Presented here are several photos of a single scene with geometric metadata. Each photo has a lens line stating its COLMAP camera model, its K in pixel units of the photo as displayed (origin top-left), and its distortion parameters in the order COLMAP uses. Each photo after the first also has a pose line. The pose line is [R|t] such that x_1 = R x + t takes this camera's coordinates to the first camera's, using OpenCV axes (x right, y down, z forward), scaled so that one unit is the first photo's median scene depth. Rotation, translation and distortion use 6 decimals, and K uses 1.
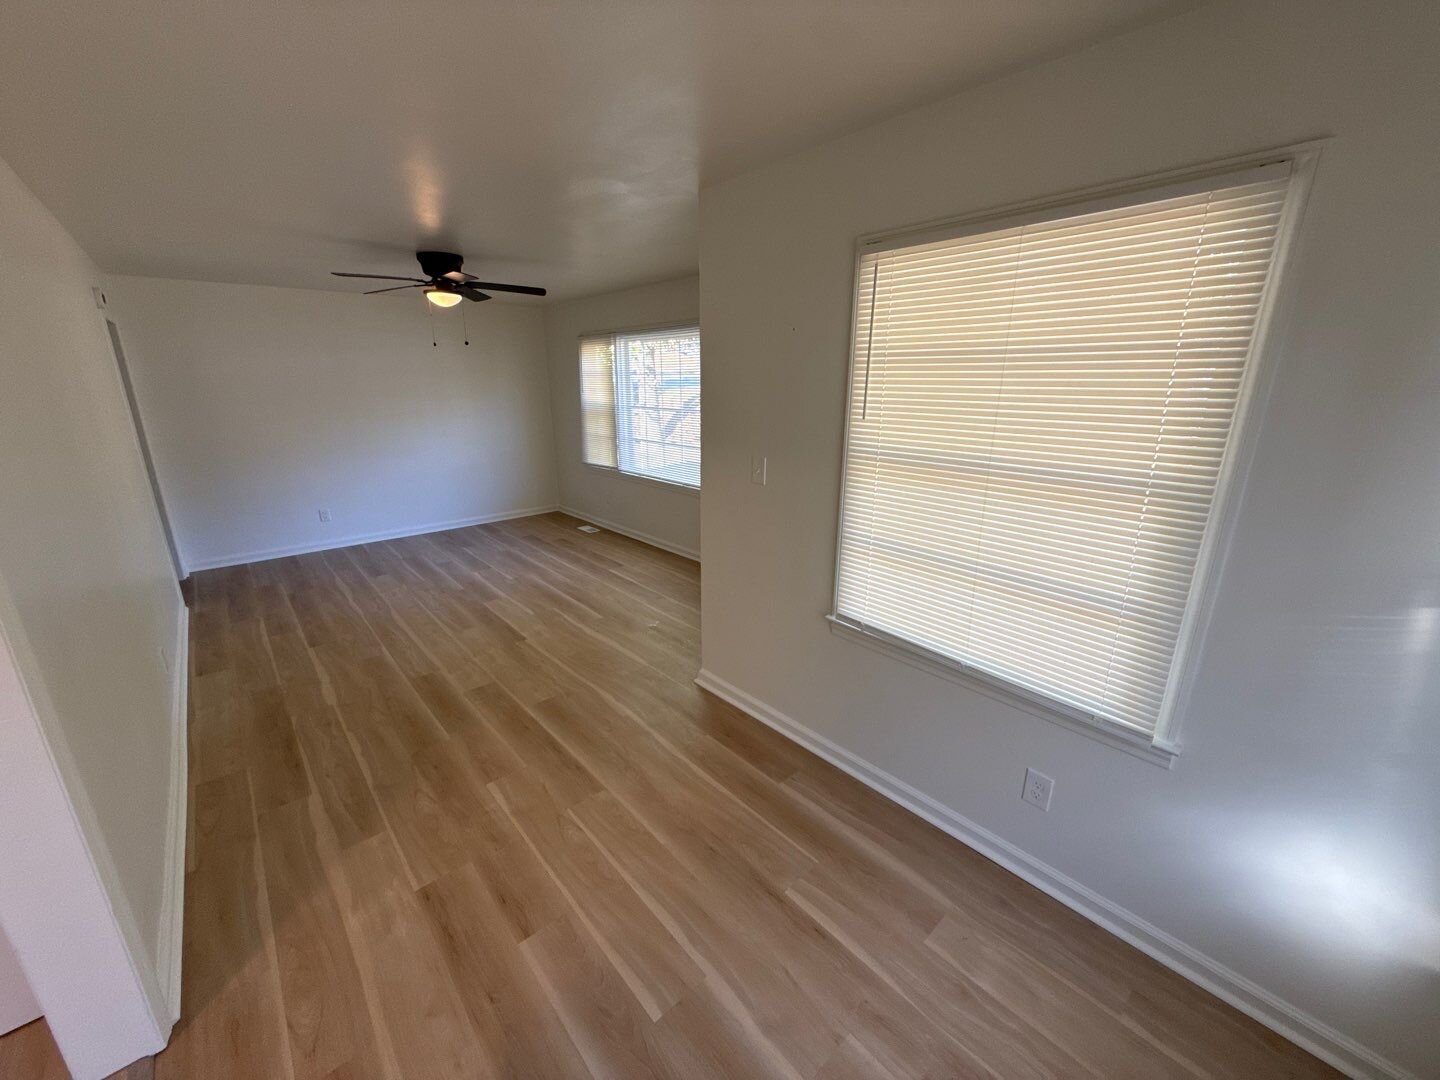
lens RADIAL K [[571.9, 0, 723.2], [0, 571.9, 542.6], [0, 0, 1]] dist [0.001977, -0.000729]
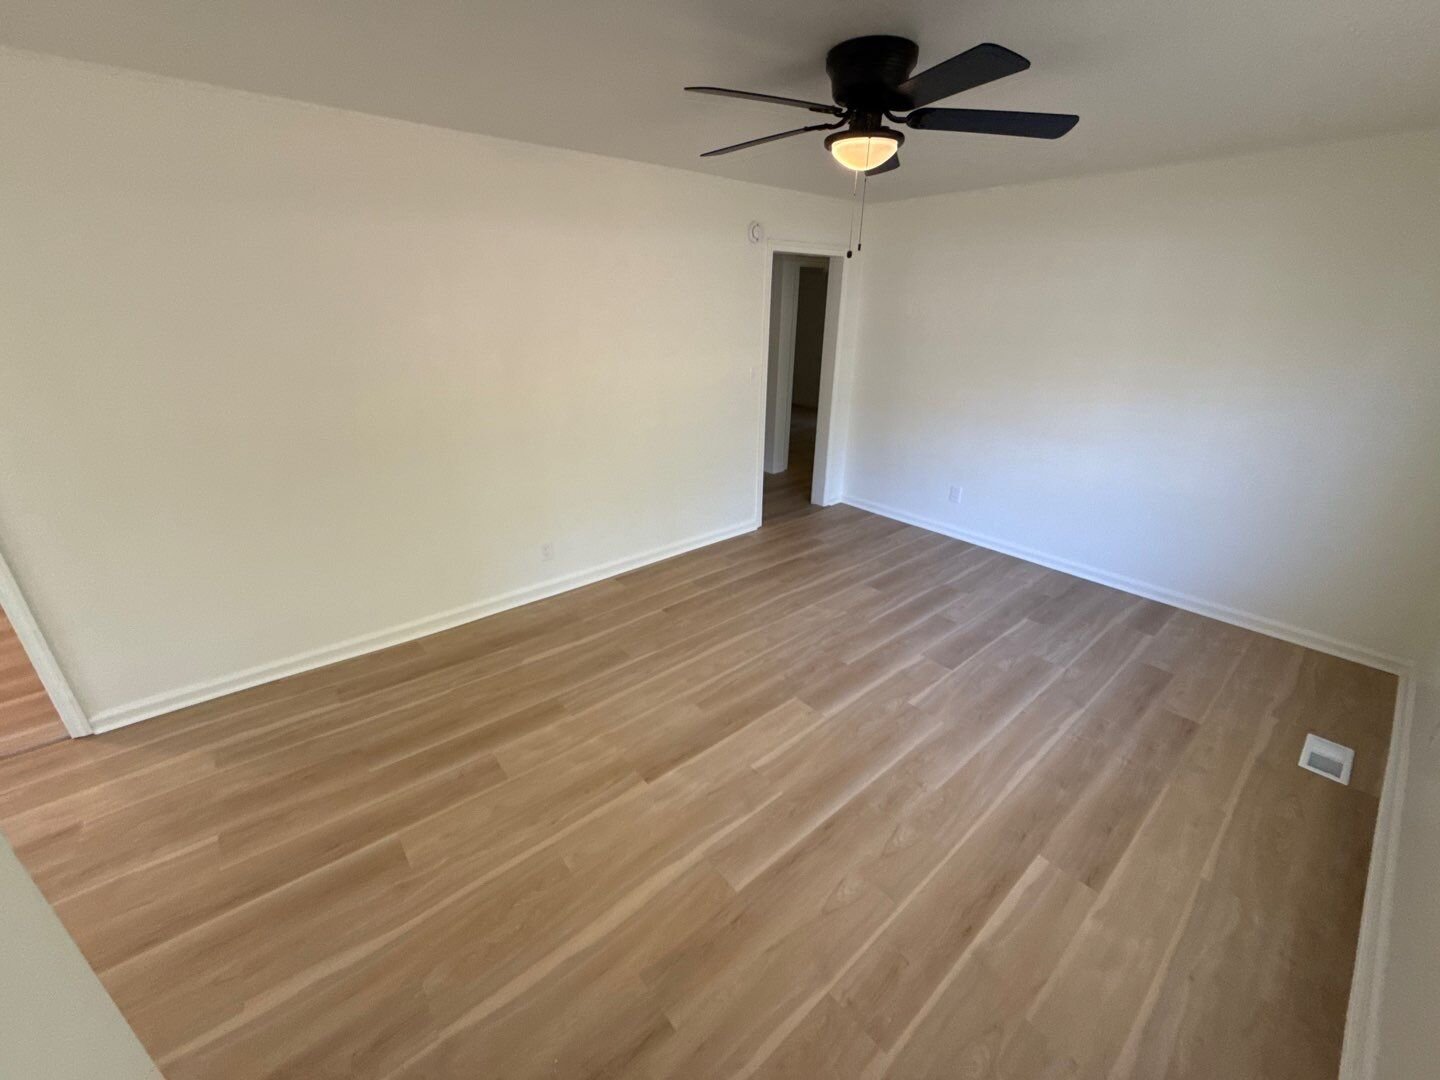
lens RADIAL K [[571.9, 0, 719.0], [0, 571.9, 547.1], [0, 0, 1]] dist [0.001977, -0.000729]
pose [[-0.027138, 0.393173, -0.919064, 0.099899], [-0.289320, 0.876963, 0.383705, -0.296824], [0.956848, 0.276316, 0.089953, 0.984775]]
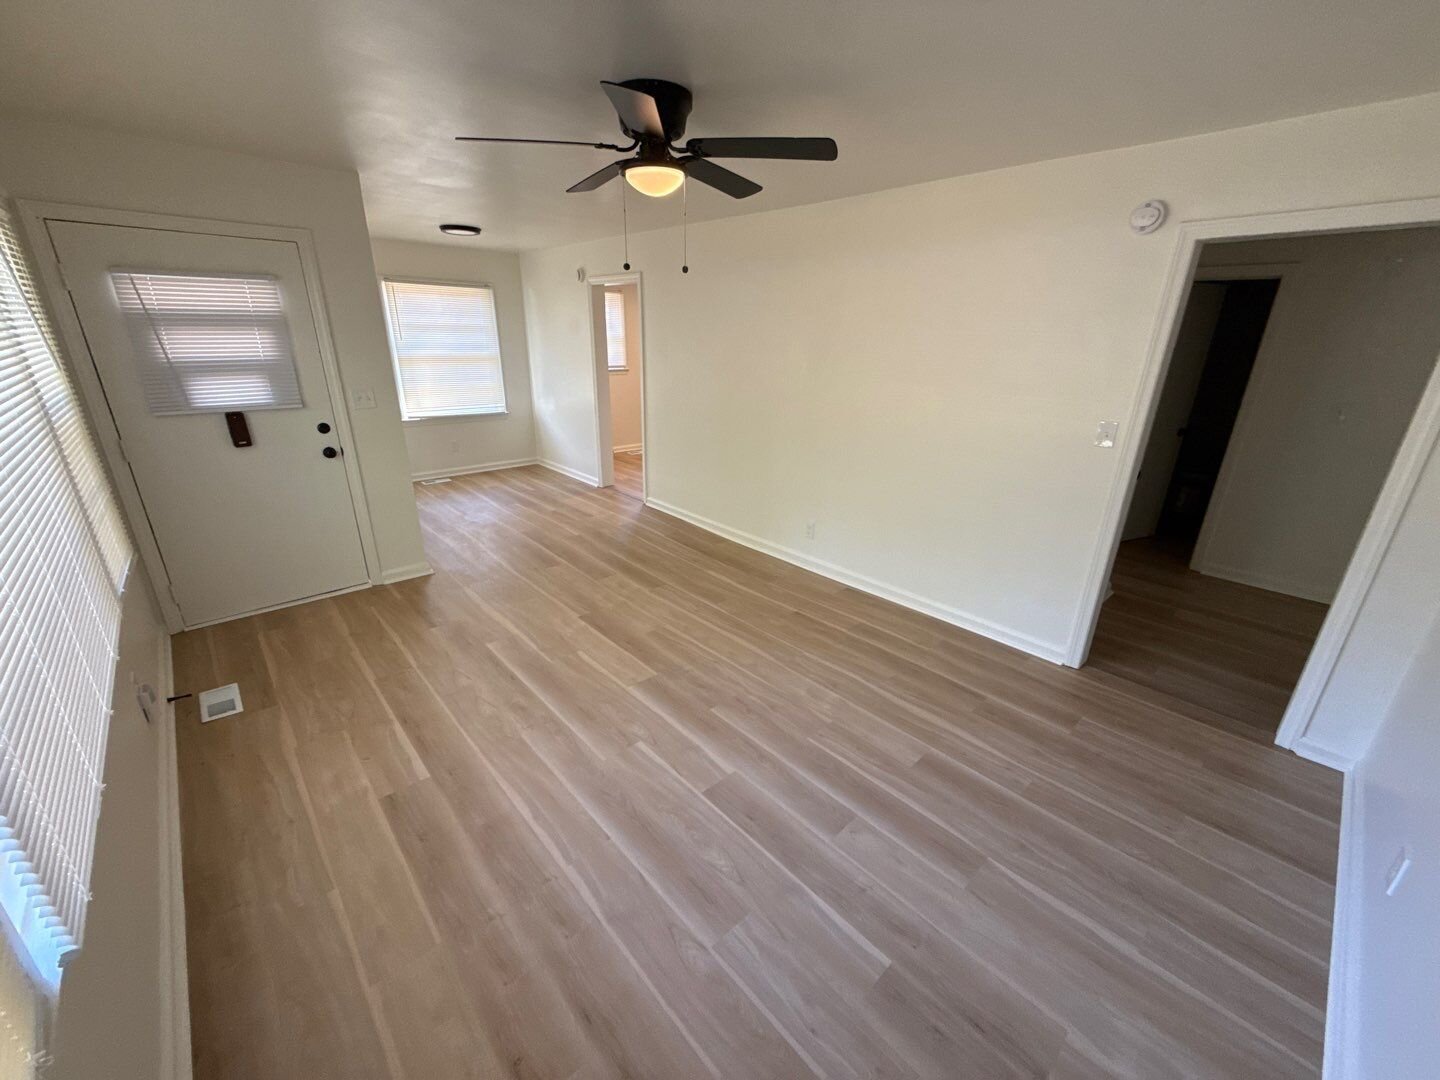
lens RADIAL K [[571.9, 0, 718.1], [0, 571.9, 541.7], [0, 0, 1]] dist [0.001977, -0.000729]
pose [[-0.999833, -0.010465, -0.014962, -0.574252], [-0.017329, 0.802025, 0.597039, -0.503103], [0.005751, 0.597199, -0.802073, 1.731705]]
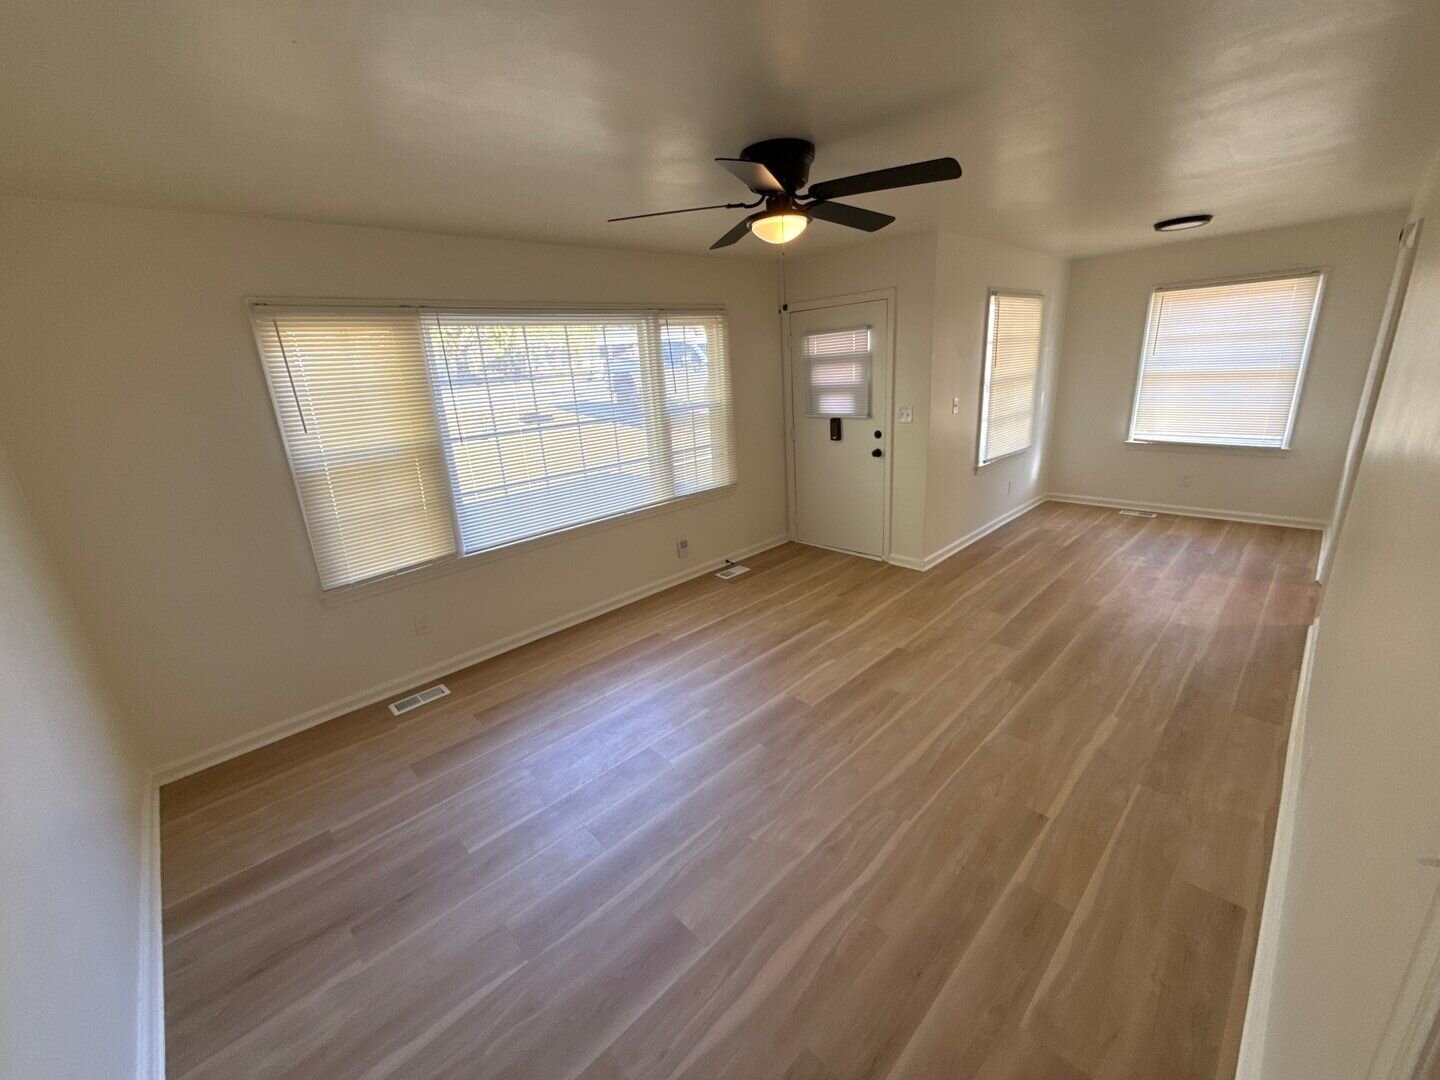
lens RADIAL K [[571.9, 0, 722.1], [0, 571.9, 539.9], [0, 0, 1]] dist [0.001977, -0.000729]
pose [[-0.036924, -0.288999, 0.956617, -1.190995], [0.342137, 0.895762, 0.283820, -0.348128], [-0.938924, 0.337773, 0.065802, 1.185425]]
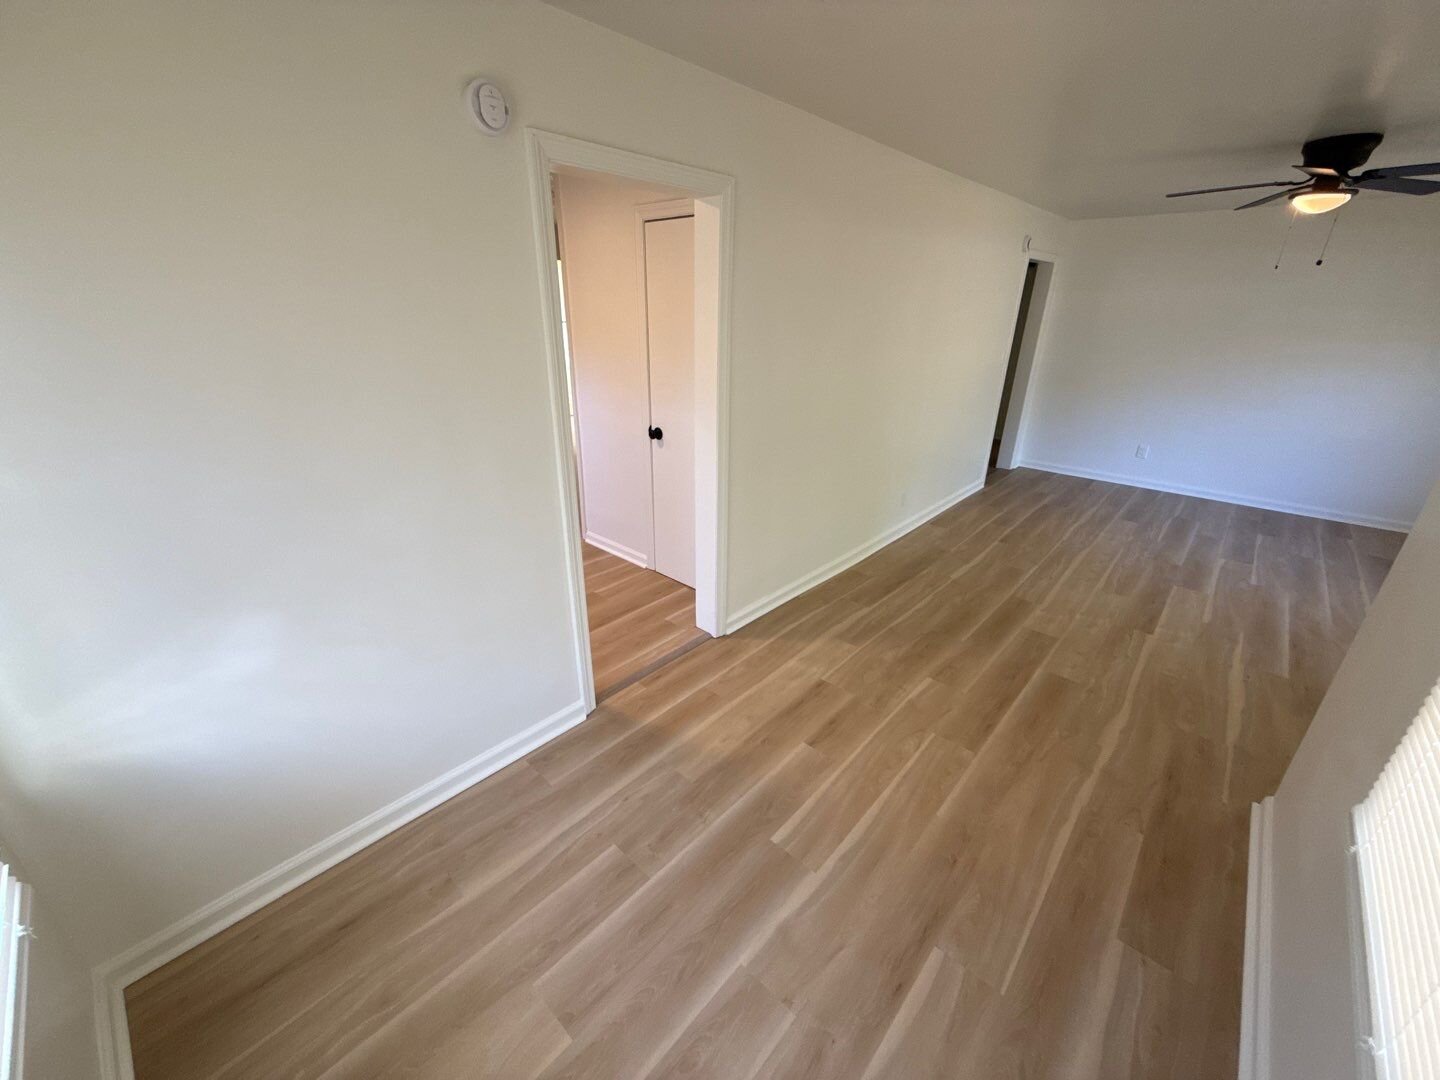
lens RADIAL K [[571.9, 0, 717.9], [0, 571.9, 544.8], [0, 0, 1]] dist [0.001977, -0.000729]
pose [[0.097761, 0.390157, -0.915544, 0.319826], [-0.289649, 0.891280, 0.348889, -0.057936], [0.952127, 0.231078, 0.200141, 0.206749]]
